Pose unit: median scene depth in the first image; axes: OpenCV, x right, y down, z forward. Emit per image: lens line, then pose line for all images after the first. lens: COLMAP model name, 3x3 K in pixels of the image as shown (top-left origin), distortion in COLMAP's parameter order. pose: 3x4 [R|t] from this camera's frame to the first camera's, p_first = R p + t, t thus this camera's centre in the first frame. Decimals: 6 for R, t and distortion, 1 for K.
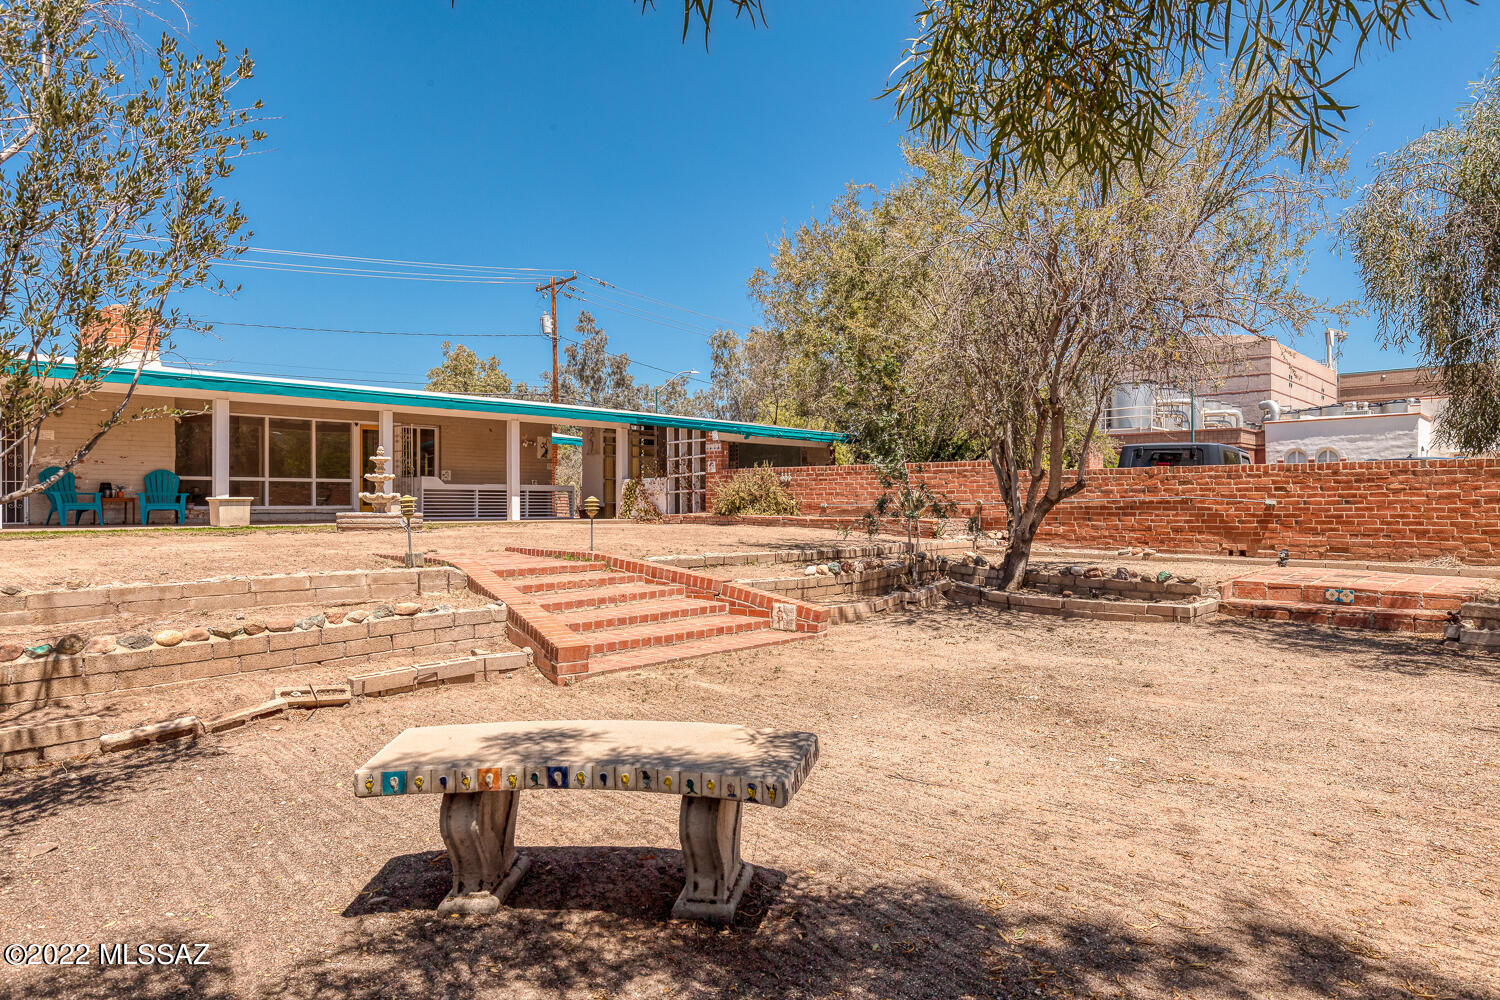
lens RADIAL K [[925.4, 0, 750.0], [0, 925.4, 500.0], [0, 0, 1]] dist [0.004095, 0.000175]
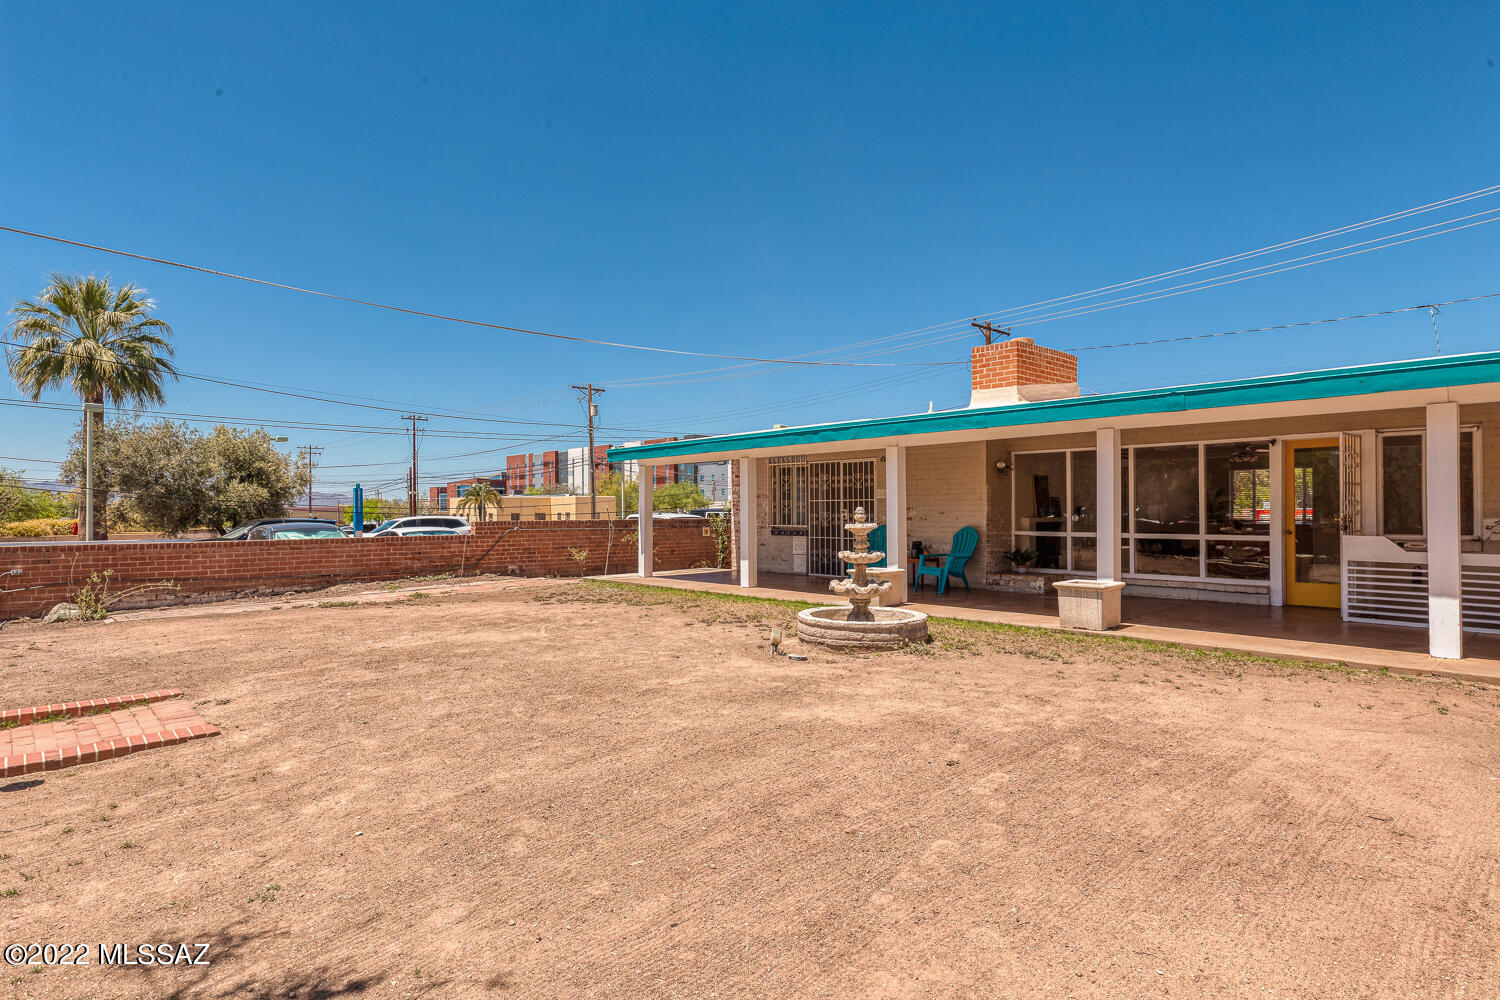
lens RADIAL K [[814.0, 0, 750.0], [0, 814.0, 500.0], [0, 0, 1]] dist [0.000965, -0.000795]
pose [[-0.084948, -0.010097, -0.996334, 0.143720], [0.007641, 0.999913, -0.010784, -0.054202], [0.996356, -0.008529, -0.084863, 0.920445]]
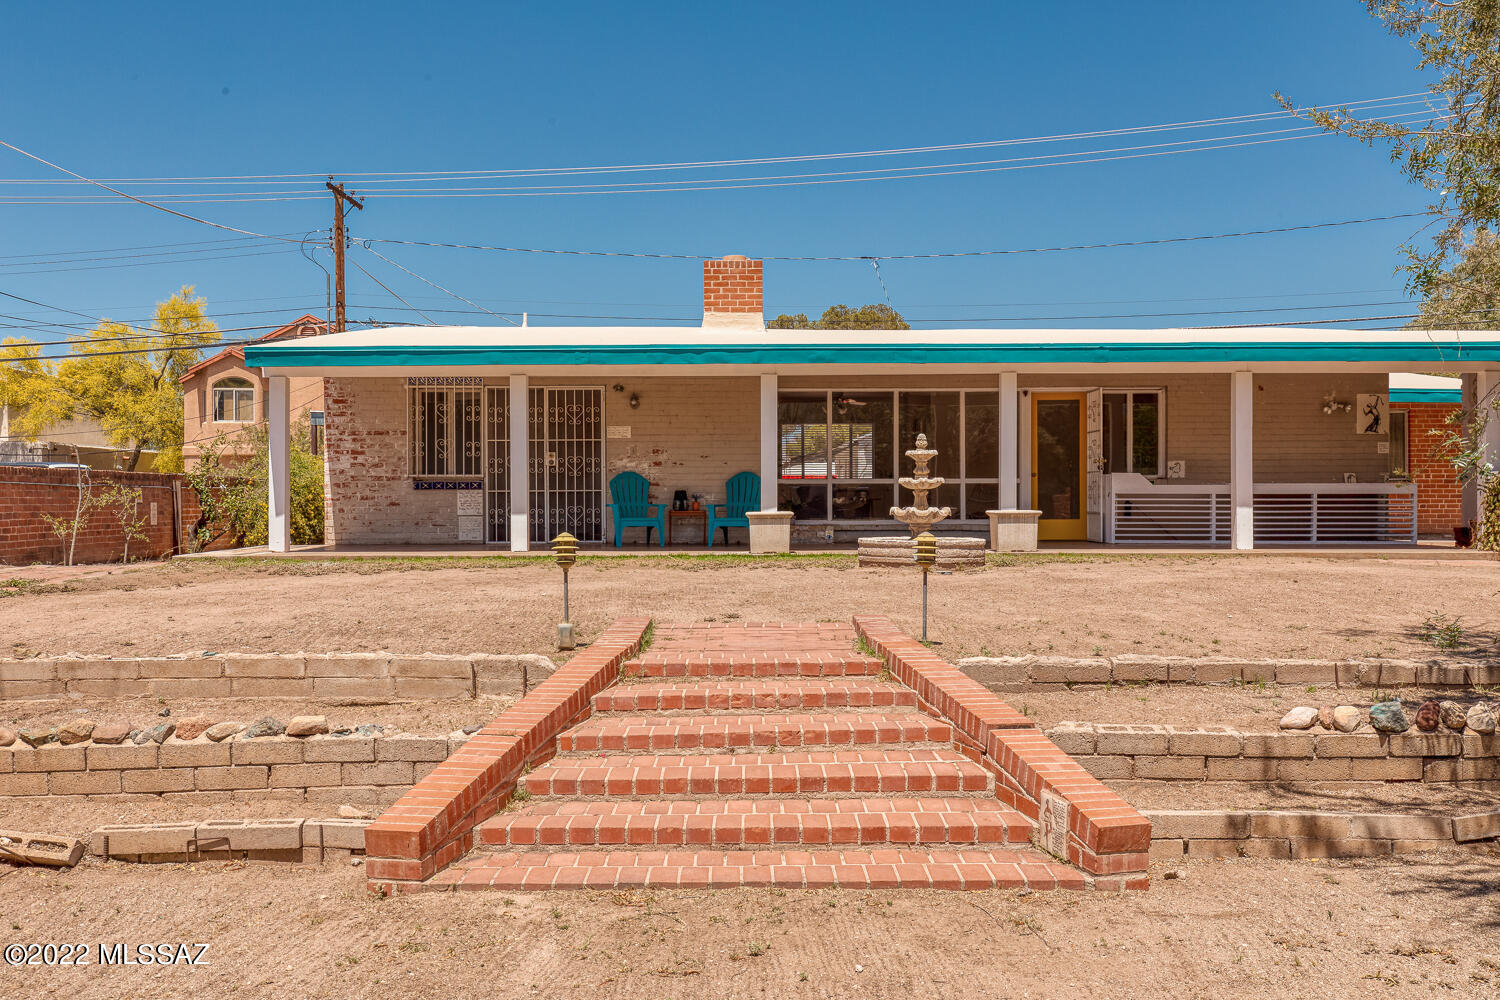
lens RADIAL K [[1450.7, 0, 759.4], [0, 1450.7, 503.9], [0, 0, 1]] dist [0.007199, 0.010318]
pose [[0.682715, 0.003070, -0.730678, 0.237676], [0.003854, 0.999962, 0.007803, -0.017252], [0.730675, -0.008143, 0.682677, 0.228099]]
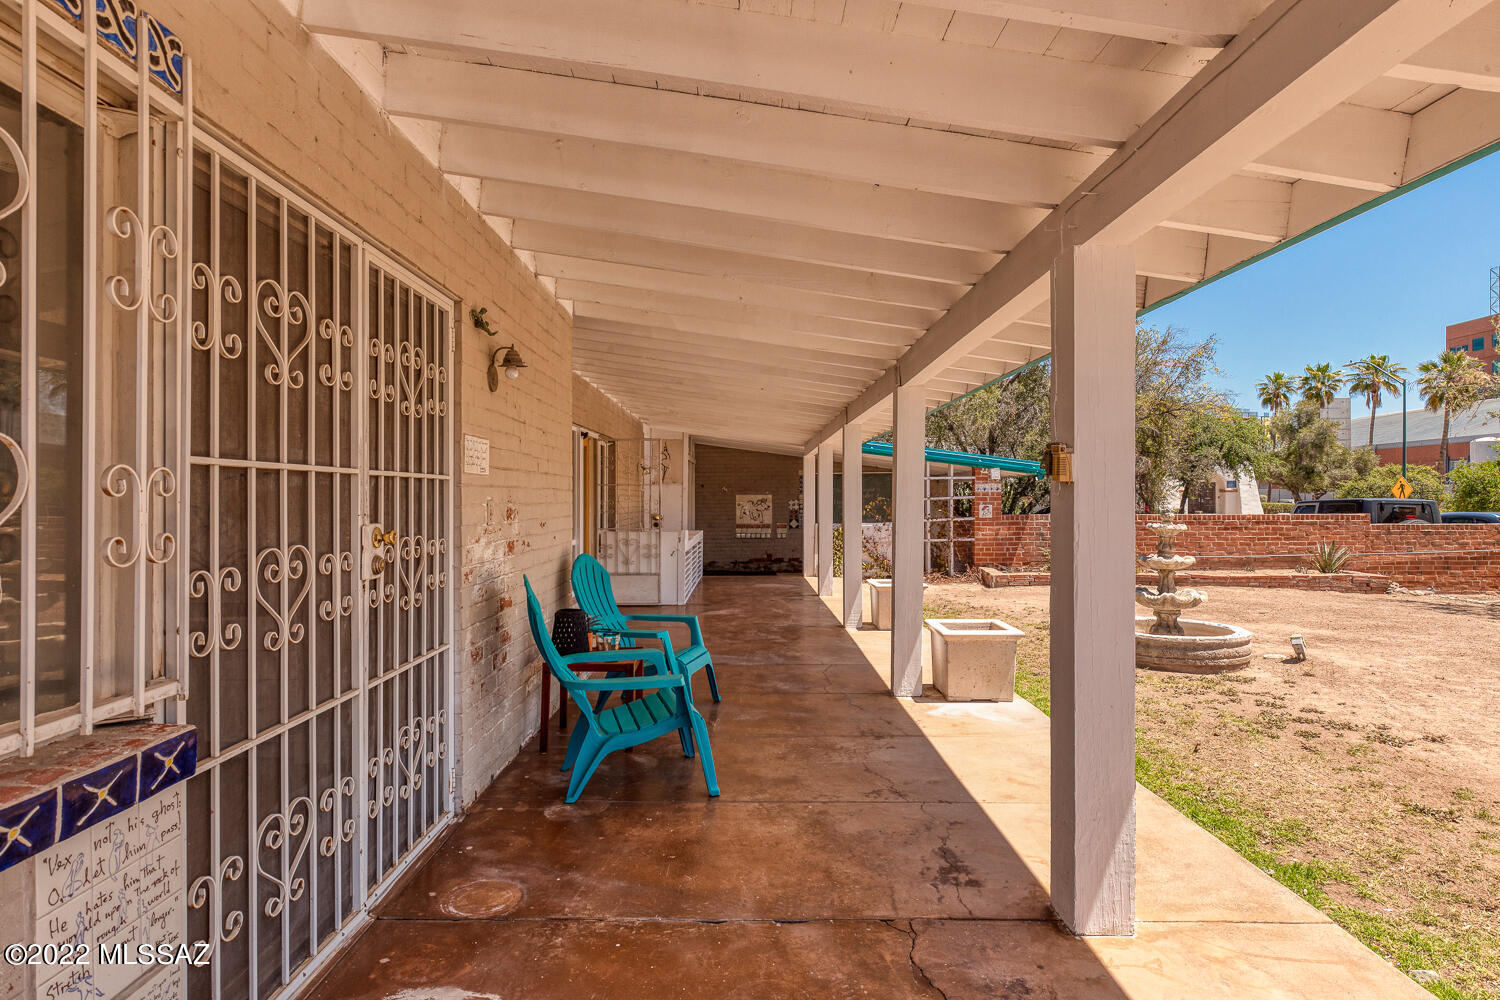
lens RADIAL K [[800.1, 0, 747.3], [0, 800.1, 495.5], [0, 0, 1]] dist [0.001635, -0.001375]
pose [[0.736272, 0.003891, 0.676675, -0.850924], [-0.000372, 0.999986, -0.005346, -0.057424], [-0.676686, 0.003684, 0.736263, 0.775636]]
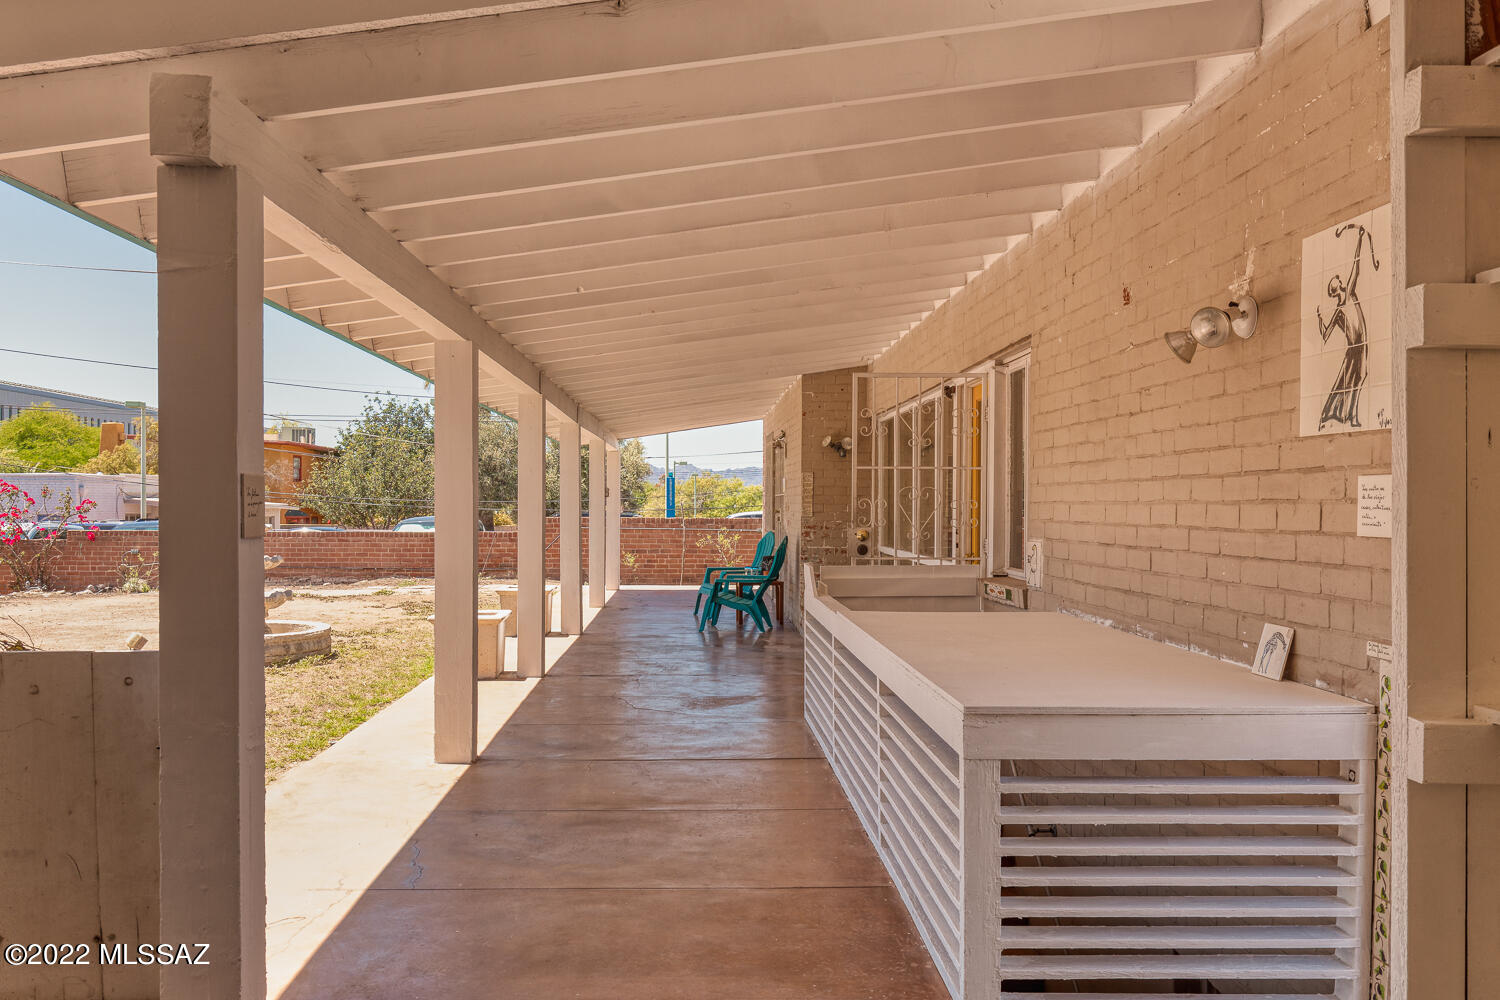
lens RADIAL K [[1152.9, 0, 719.9], [0, 1152.9, 526.2], [0, 0, 1]] dist [0.005054, 0.005776]
pose [[-0.721265, 0.011310, -0.692567, -0.123232], [-0.002058, 0.999827, 0.018471, -0.054969], [0.692657, 0.014748, -0.721117, 1.579614]]
